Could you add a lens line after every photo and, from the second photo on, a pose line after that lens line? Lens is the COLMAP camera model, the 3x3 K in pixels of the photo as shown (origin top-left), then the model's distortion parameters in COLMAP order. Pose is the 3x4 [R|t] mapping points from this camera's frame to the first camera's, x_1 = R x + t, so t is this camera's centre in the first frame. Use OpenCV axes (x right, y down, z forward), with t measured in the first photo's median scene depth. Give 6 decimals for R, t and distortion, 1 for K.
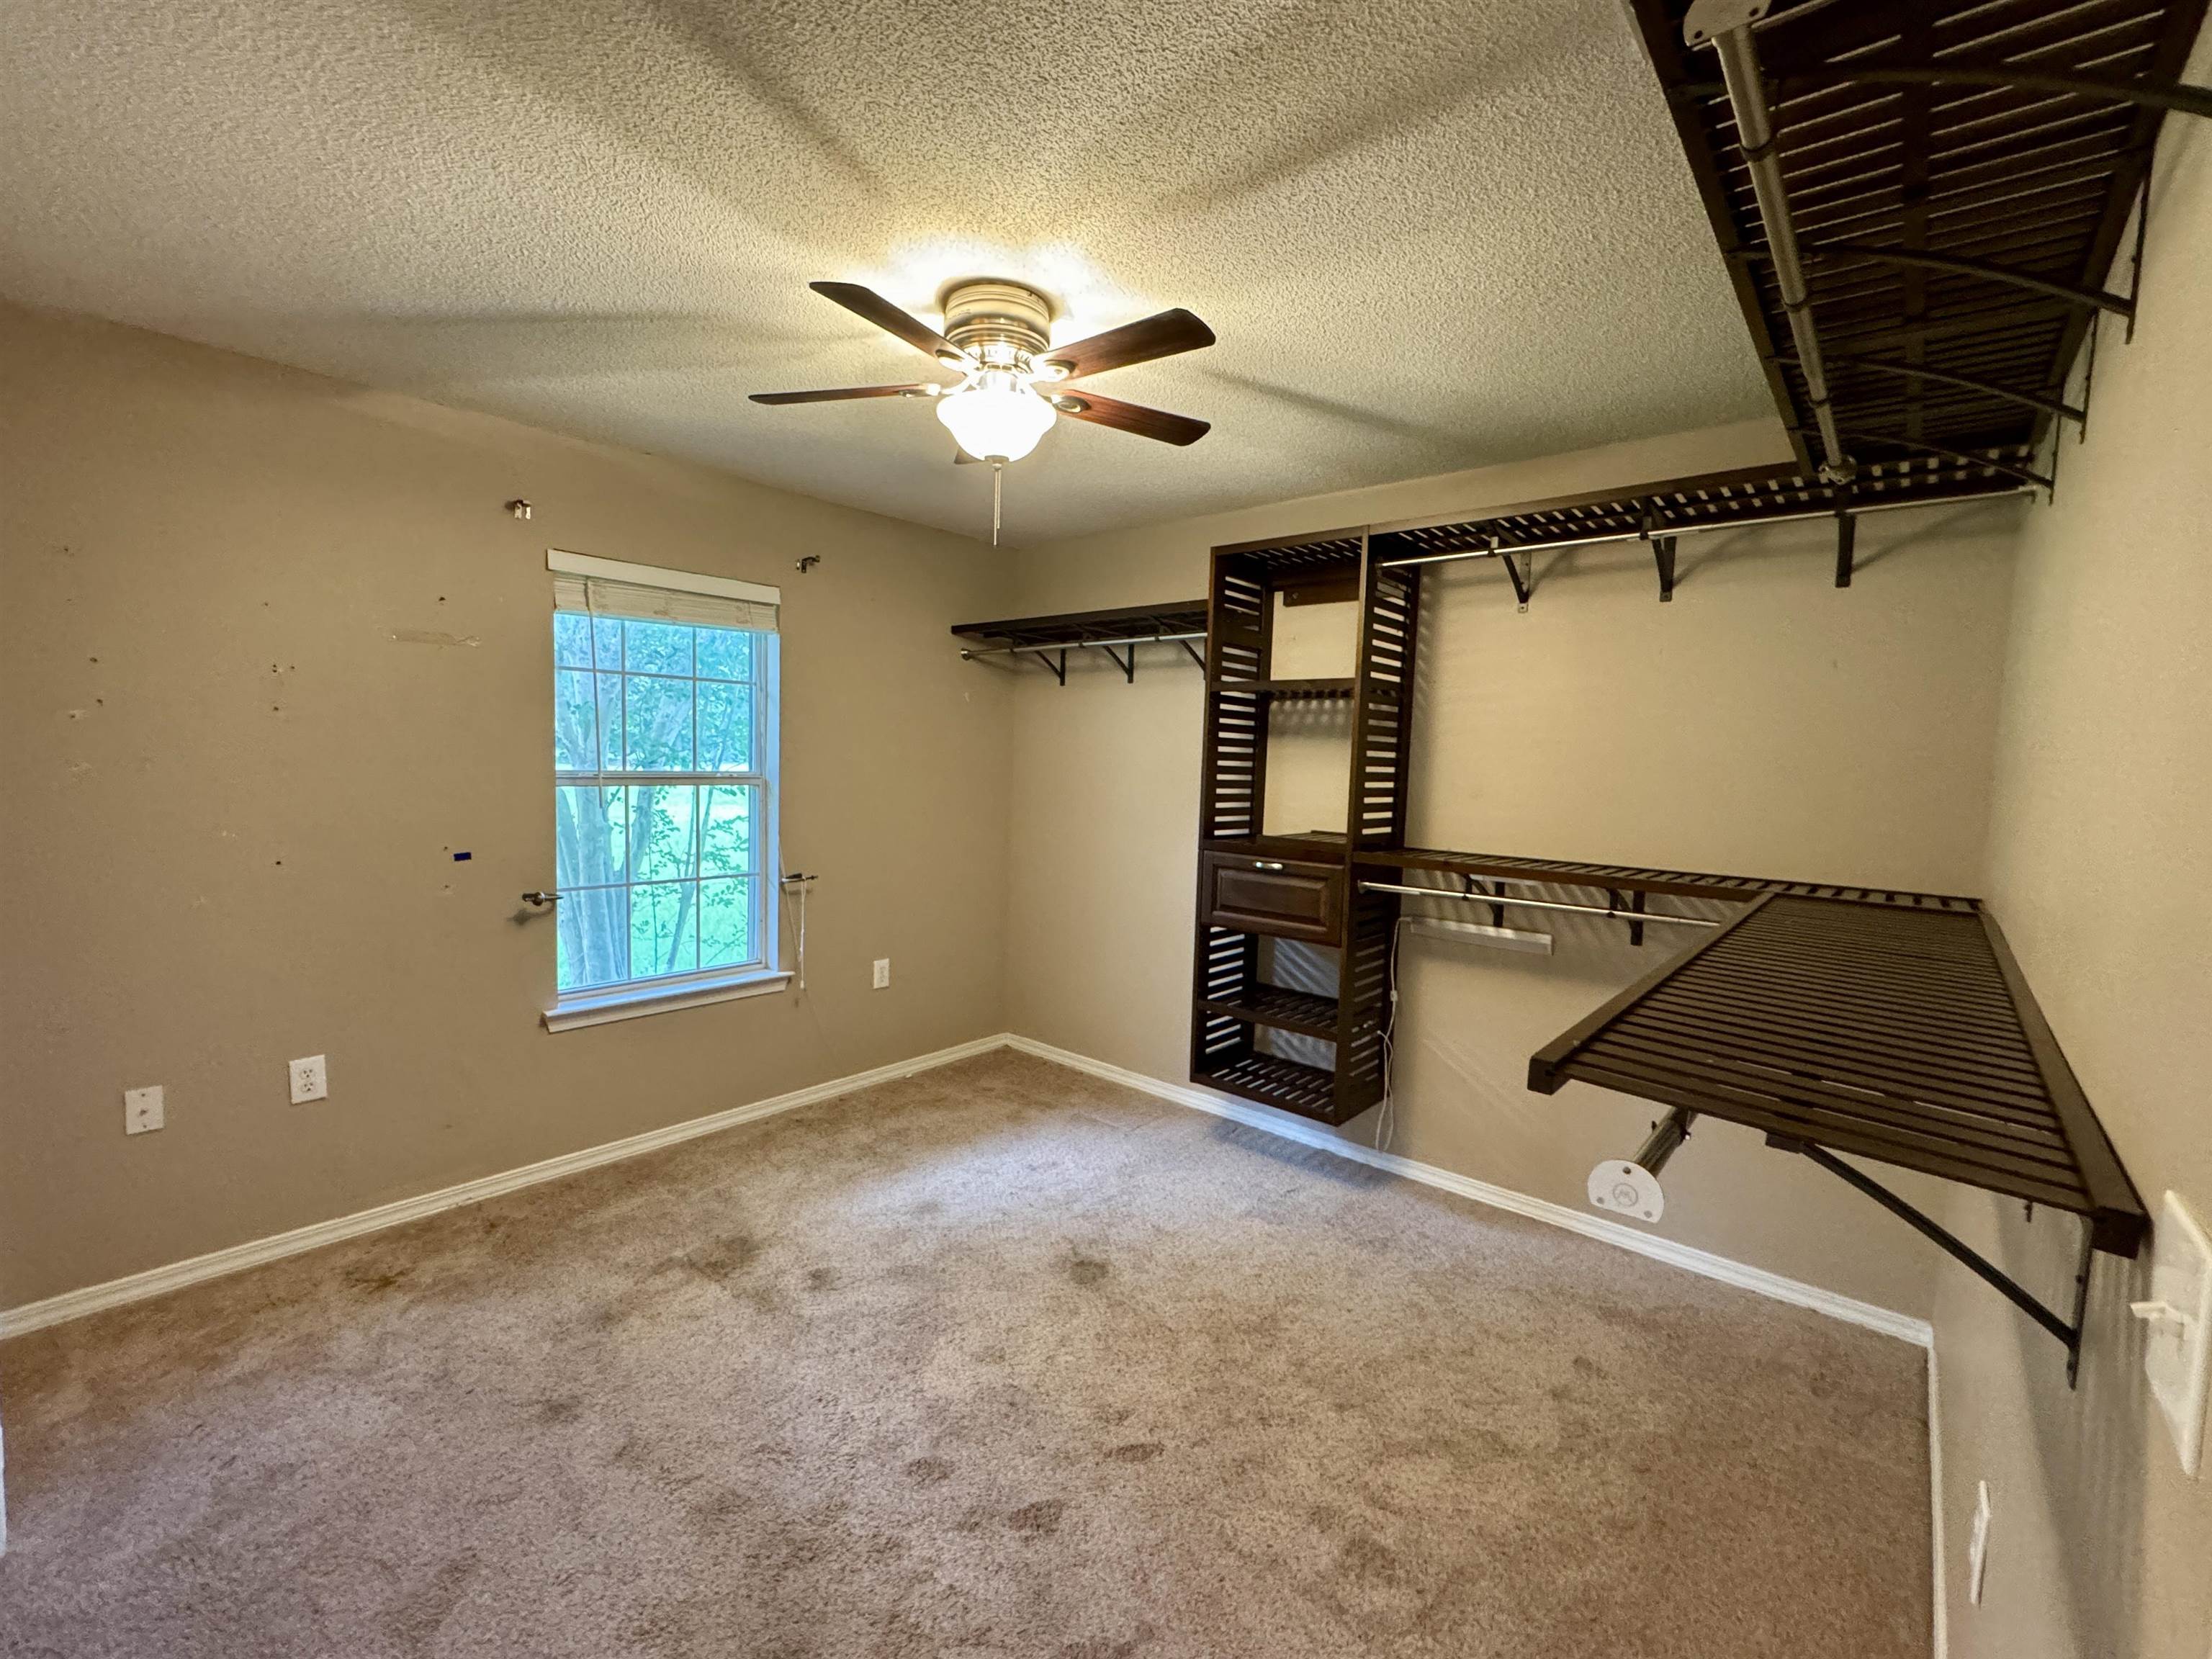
lens RADIAL K [[941.3, 0, 1102.2], [0, 941.3, 828.5], [0, 0, 1]] dist [-0.002610, -0.000483]
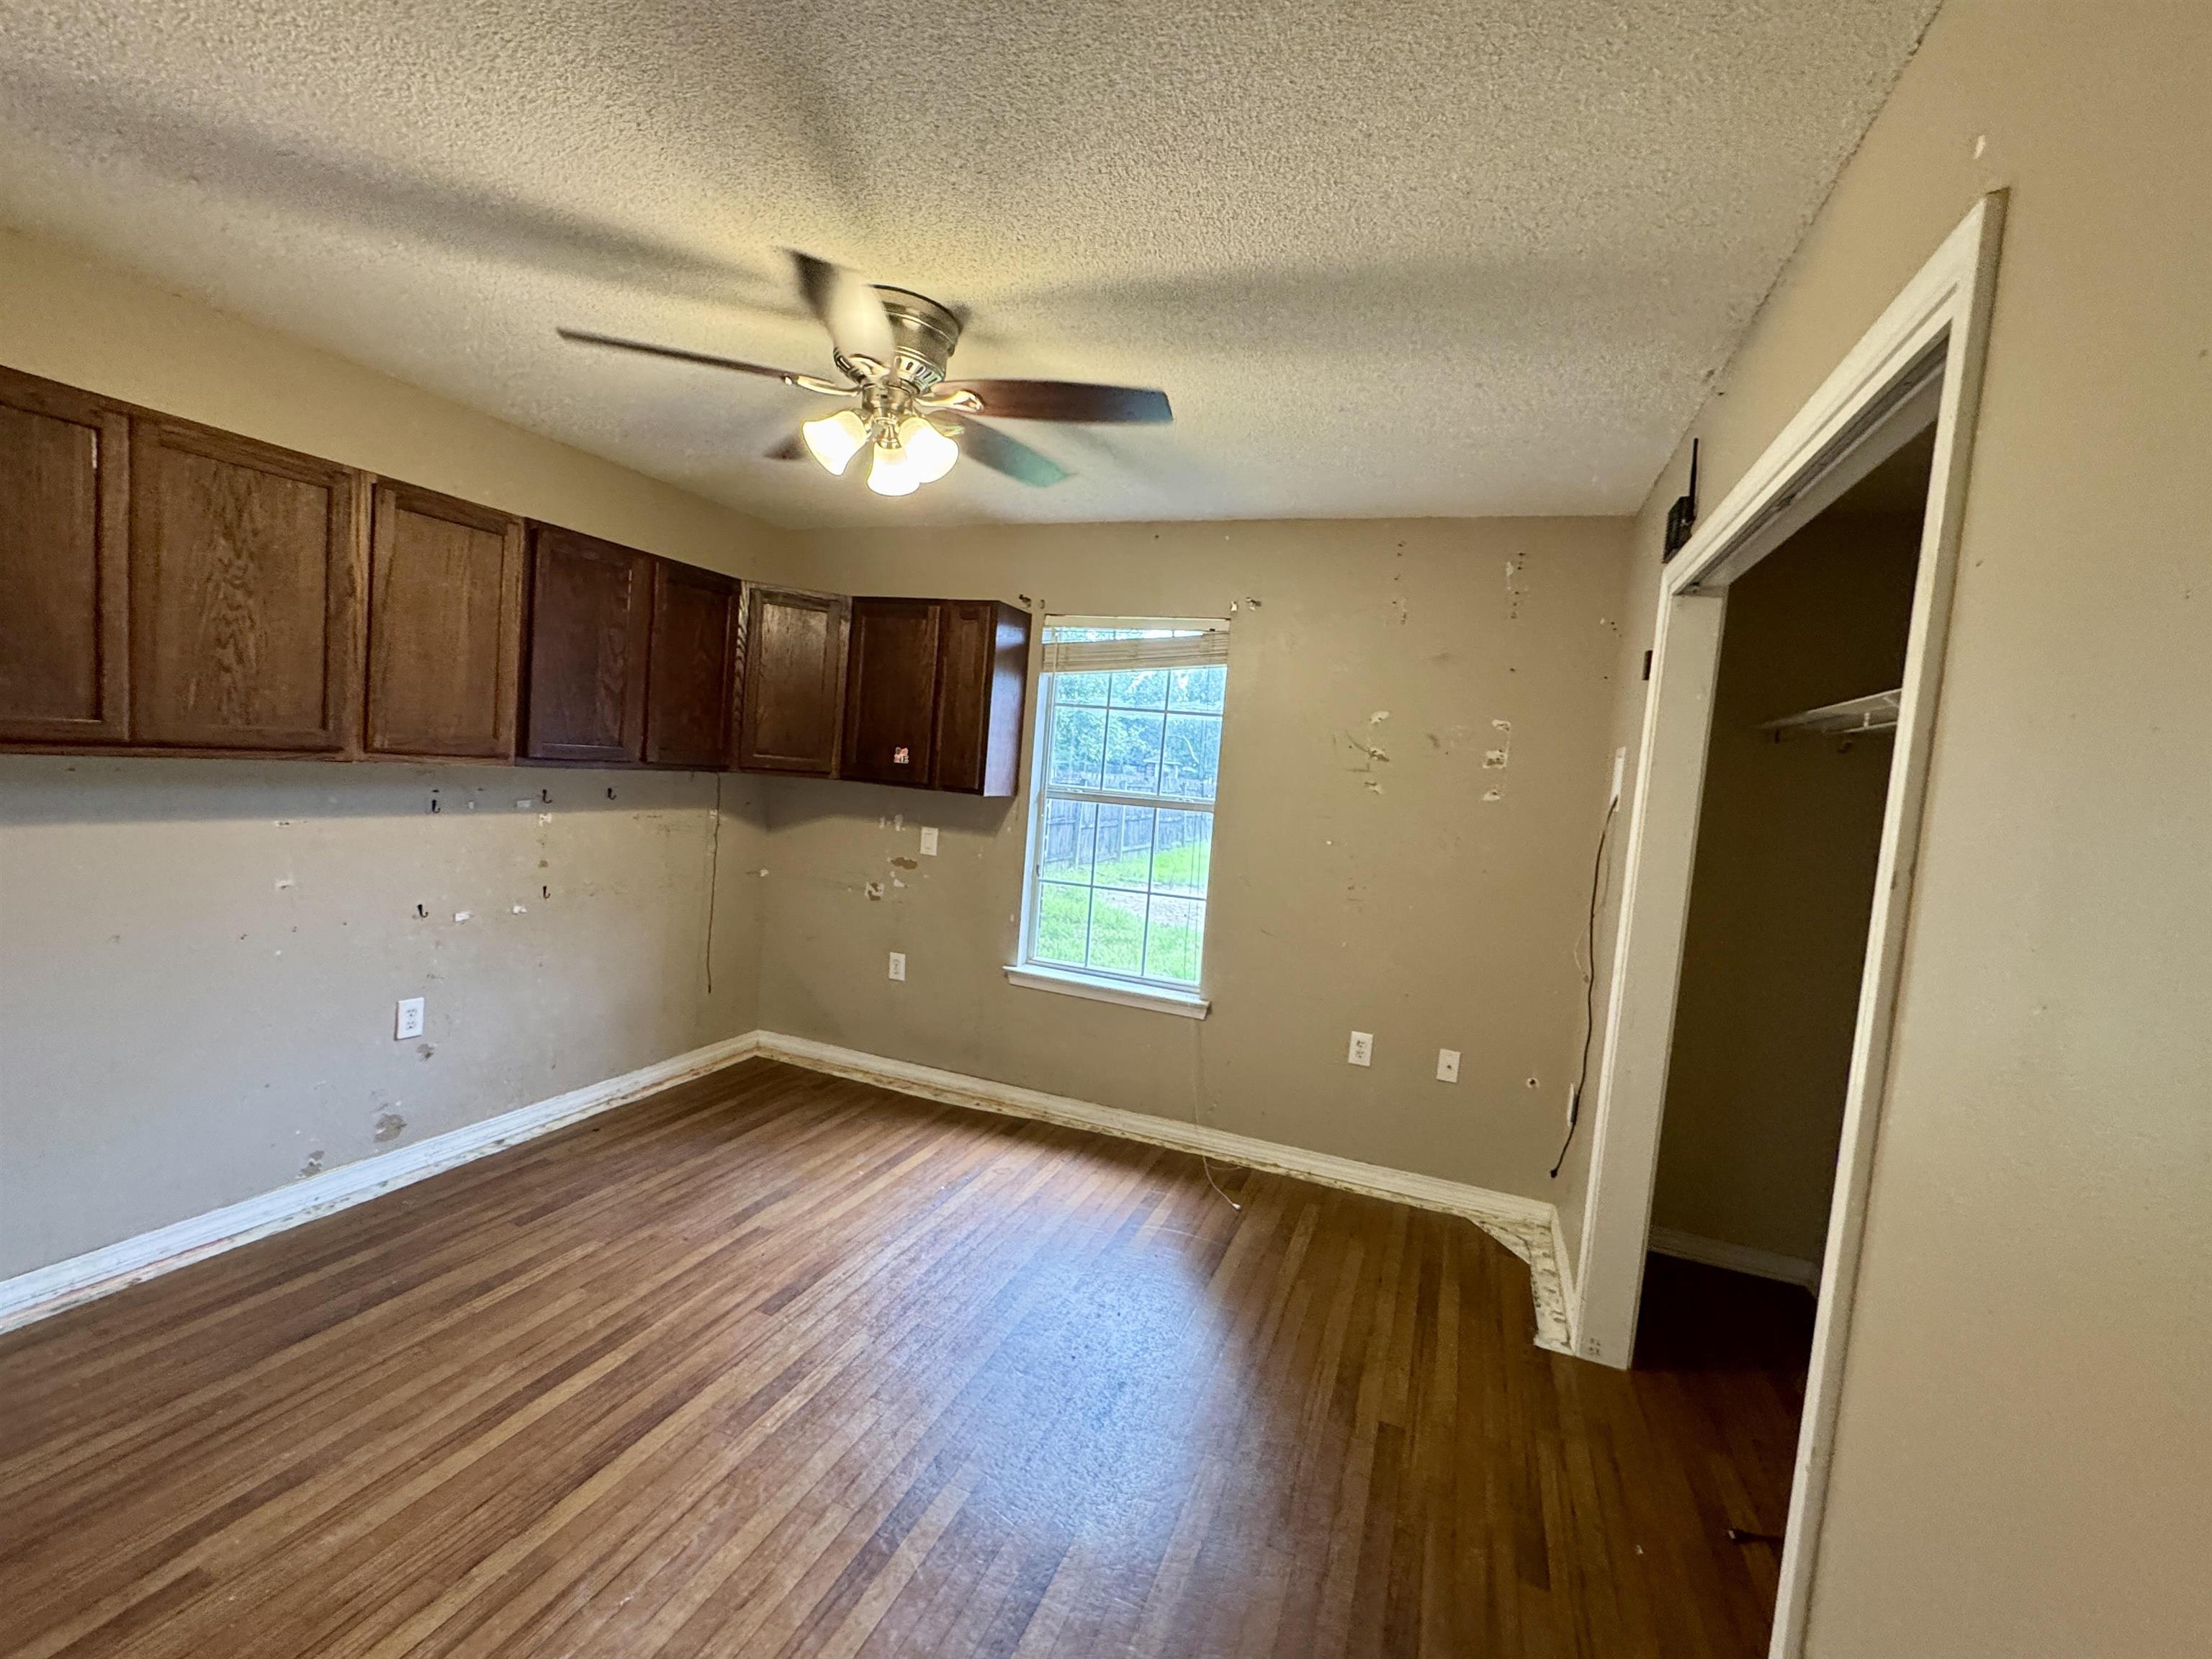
lens RADIAL K [[941.3, 0, 1102.2], [0, 941.3, 828.5], [0, 0, 1]] dist [-0.002610, -0.000483]
pose [[0.335823, 0.074003, -0.939013, 0.474983], [-0.138712, 0.989925, 0.028408, -0.035410], [0.931655, 0.120713, 0.342705, 0.470368]]
